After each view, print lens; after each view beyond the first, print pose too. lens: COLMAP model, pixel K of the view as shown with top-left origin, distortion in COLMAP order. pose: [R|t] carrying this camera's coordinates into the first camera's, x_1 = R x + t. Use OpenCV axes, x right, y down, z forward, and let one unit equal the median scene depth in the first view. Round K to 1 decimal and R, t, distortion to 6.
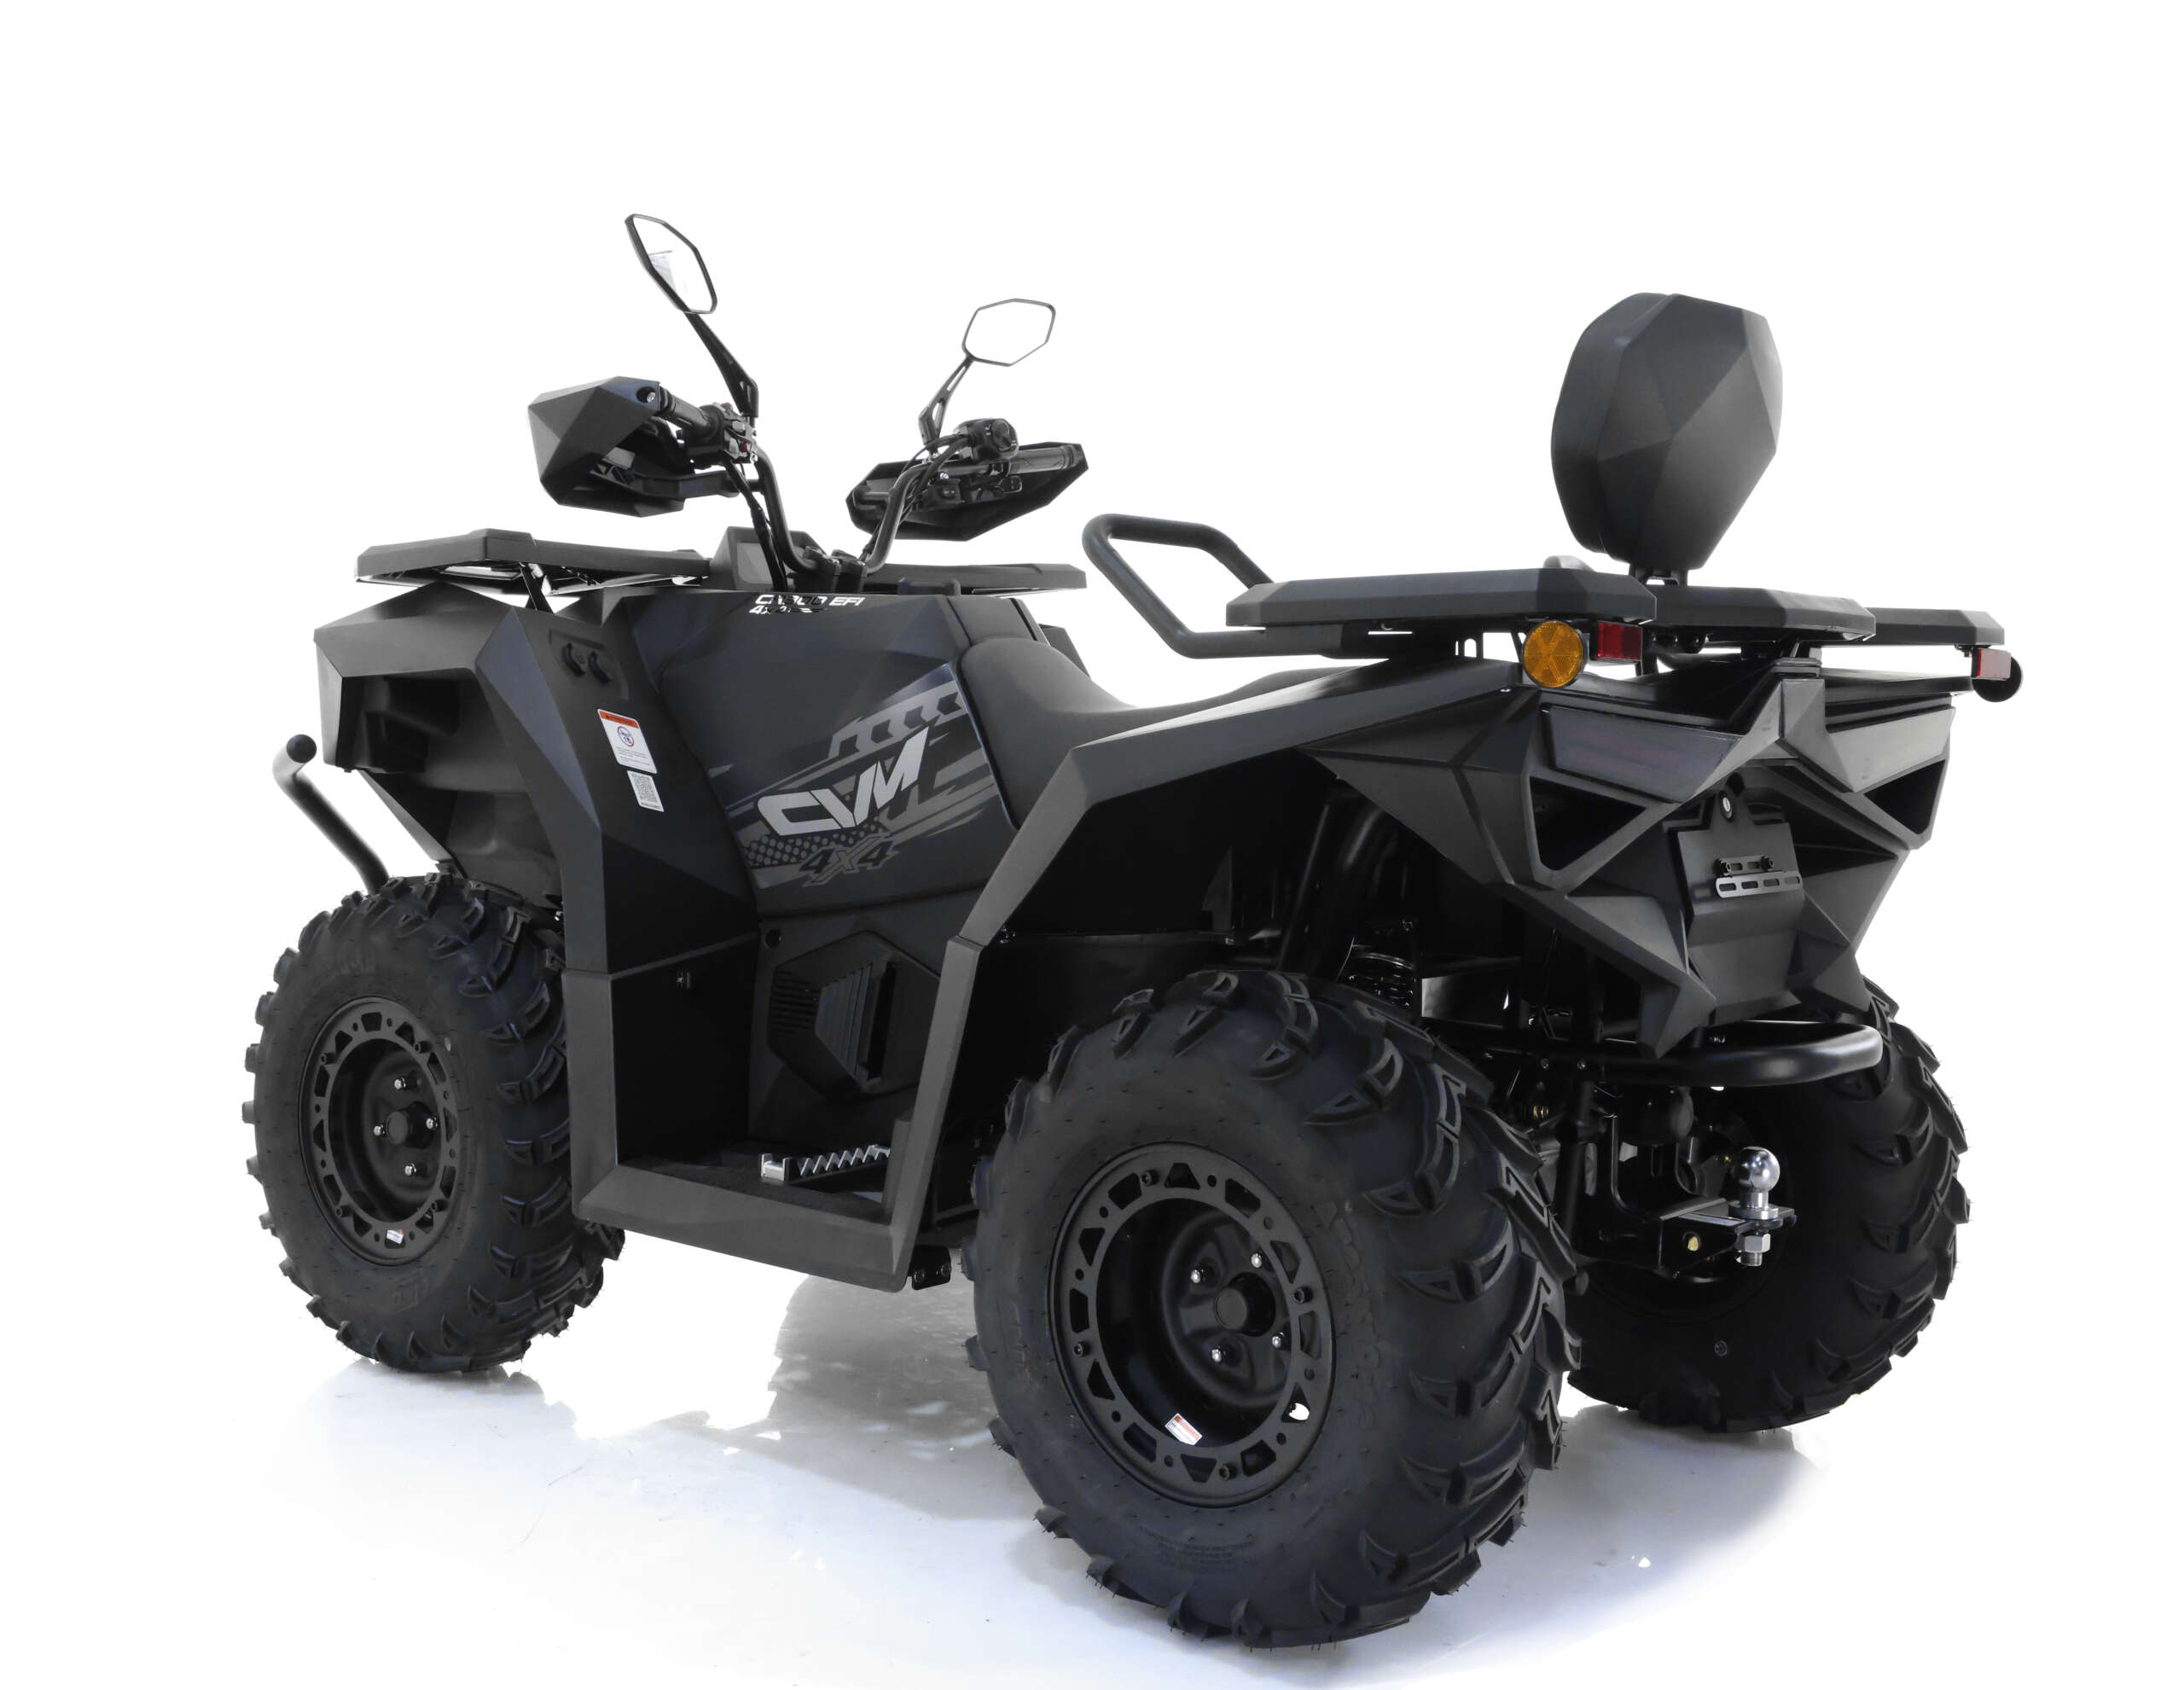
lens RADIAL K [[2286.5, 0, 1096.4], [0, 2286.5, 844.9], [0, 0, 1]] dist [-0.017195, 0.000000]
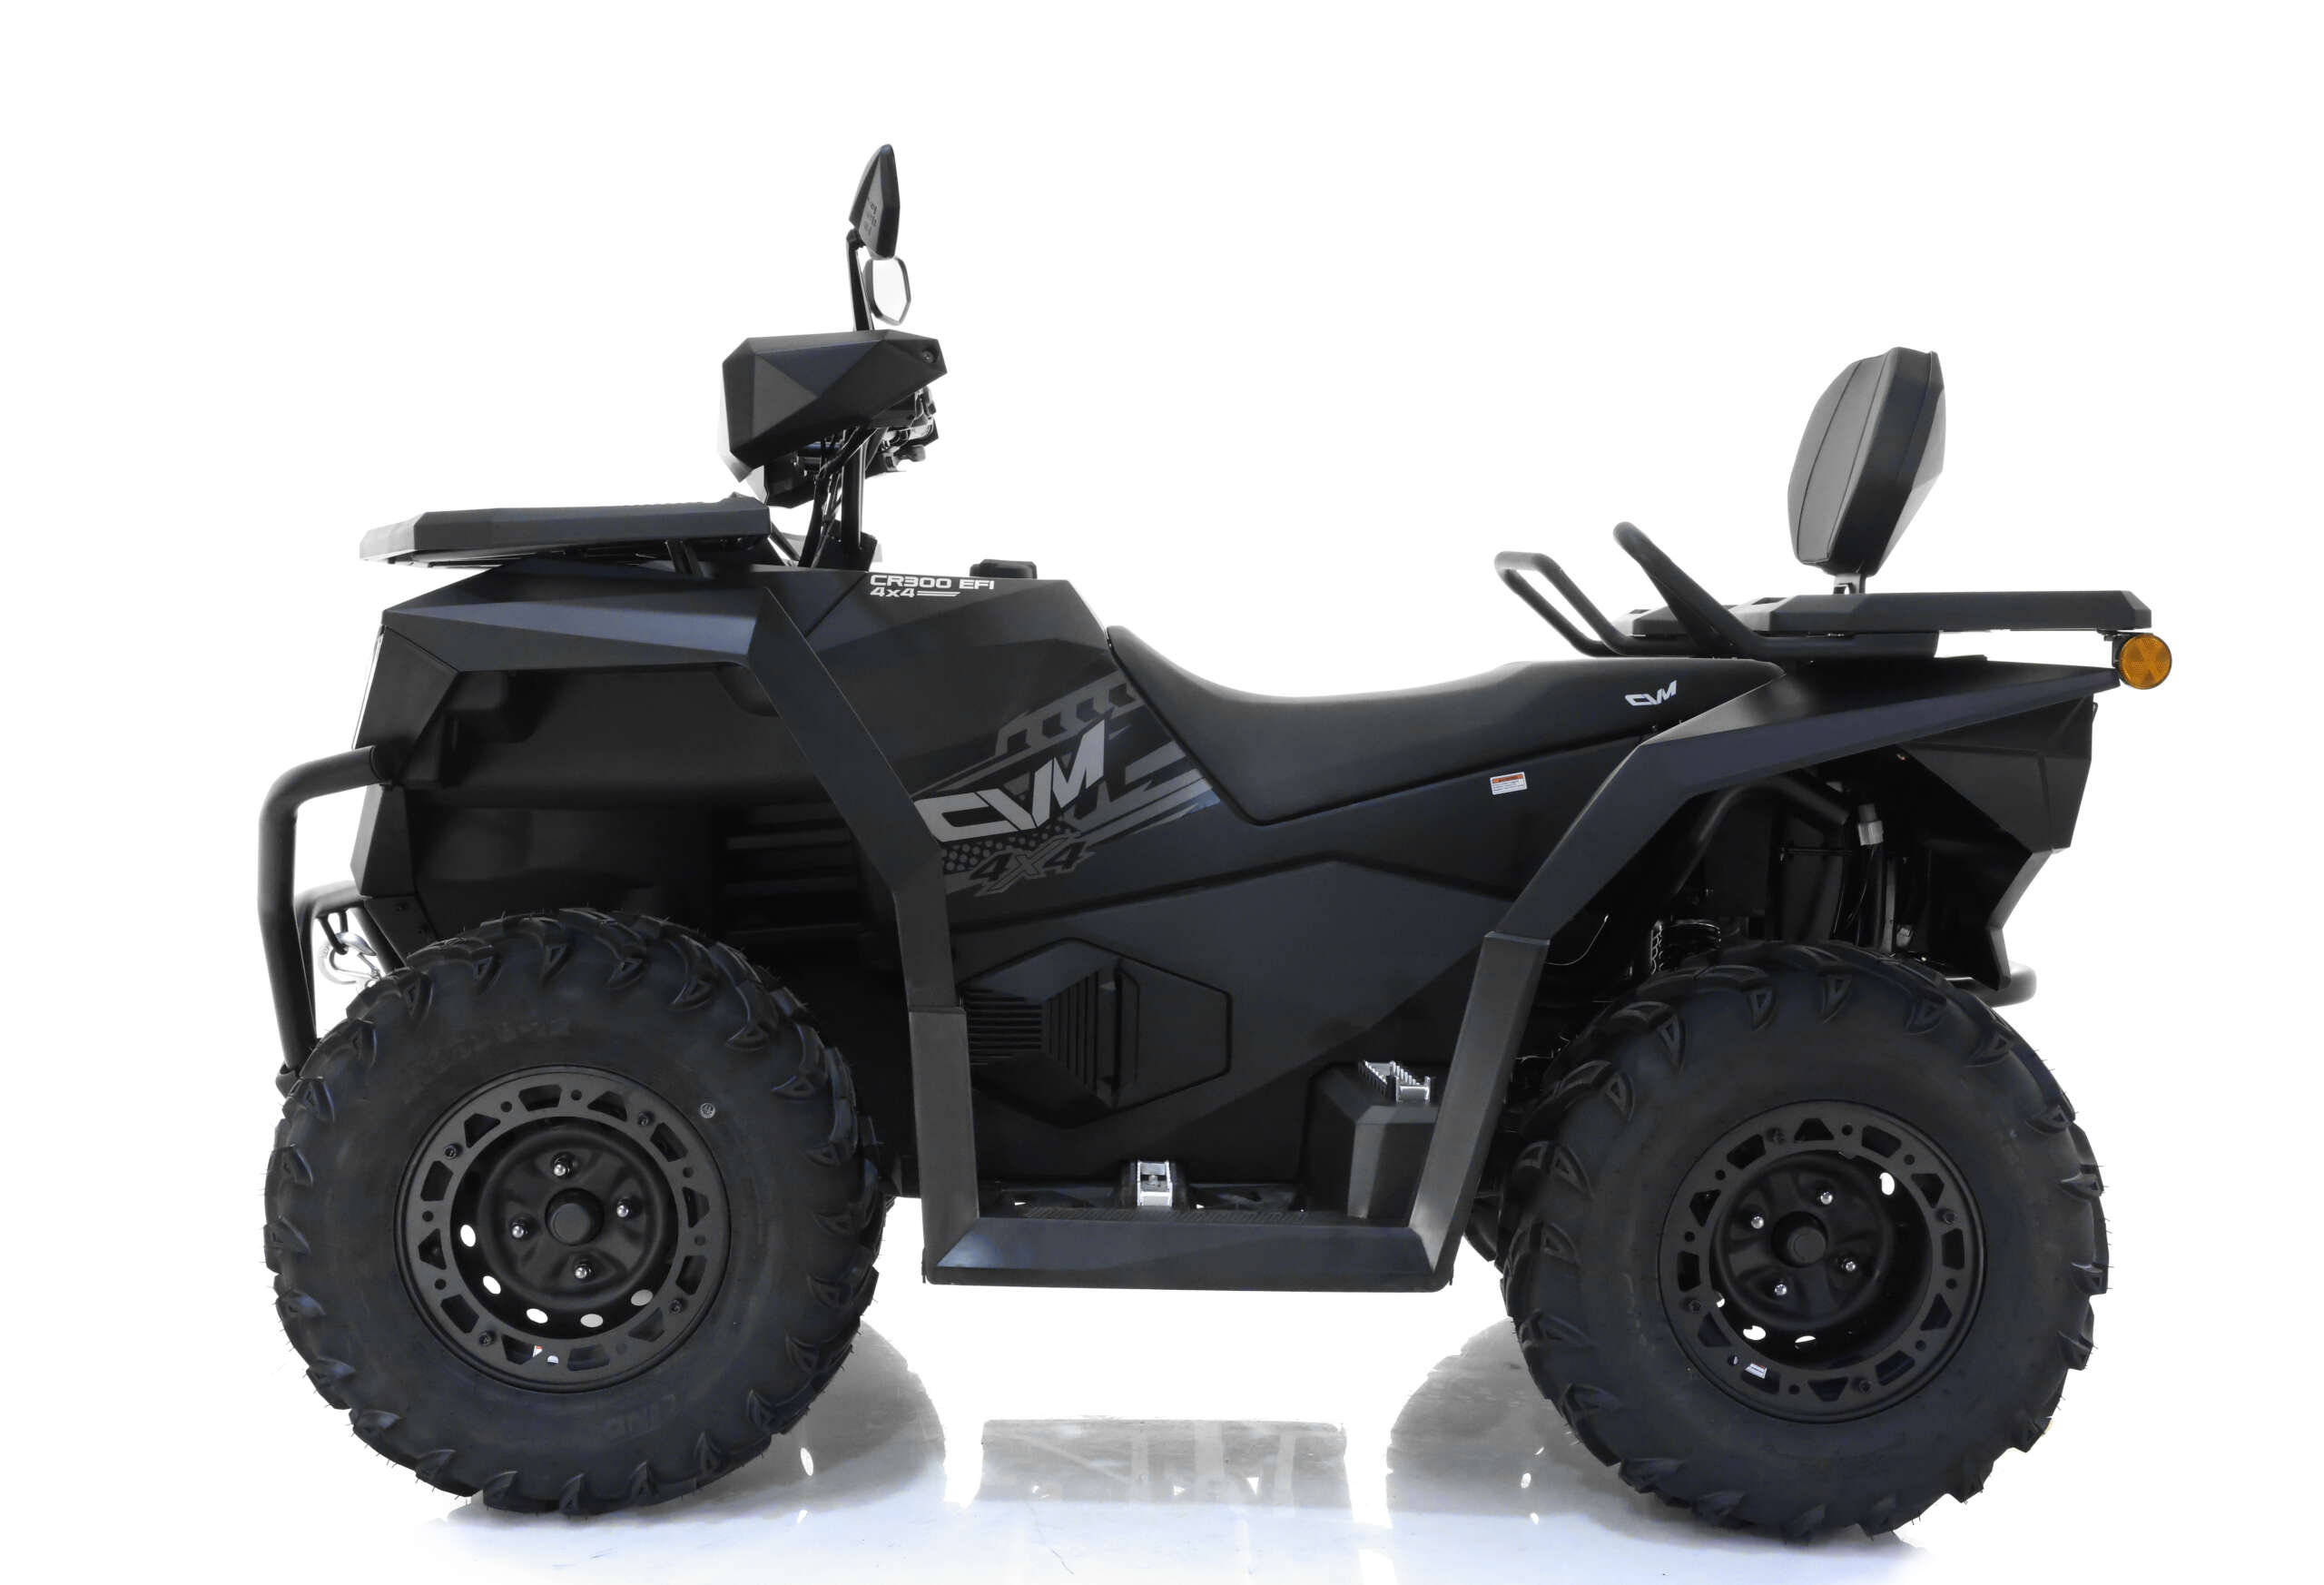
lens RADIAL K [[2497.7, 0, 1166.9], [0, 2497.7, 792.1], [0, 0, 1]] dist [-0.004853, 0.000000]
pose [[0.799772, -0.042963, 0.598764, -0.673990], [0.039616, 0.999039, 0.018769, -0.039851], [-0.598995, 0.008710, 0.800705, 0.152046]]
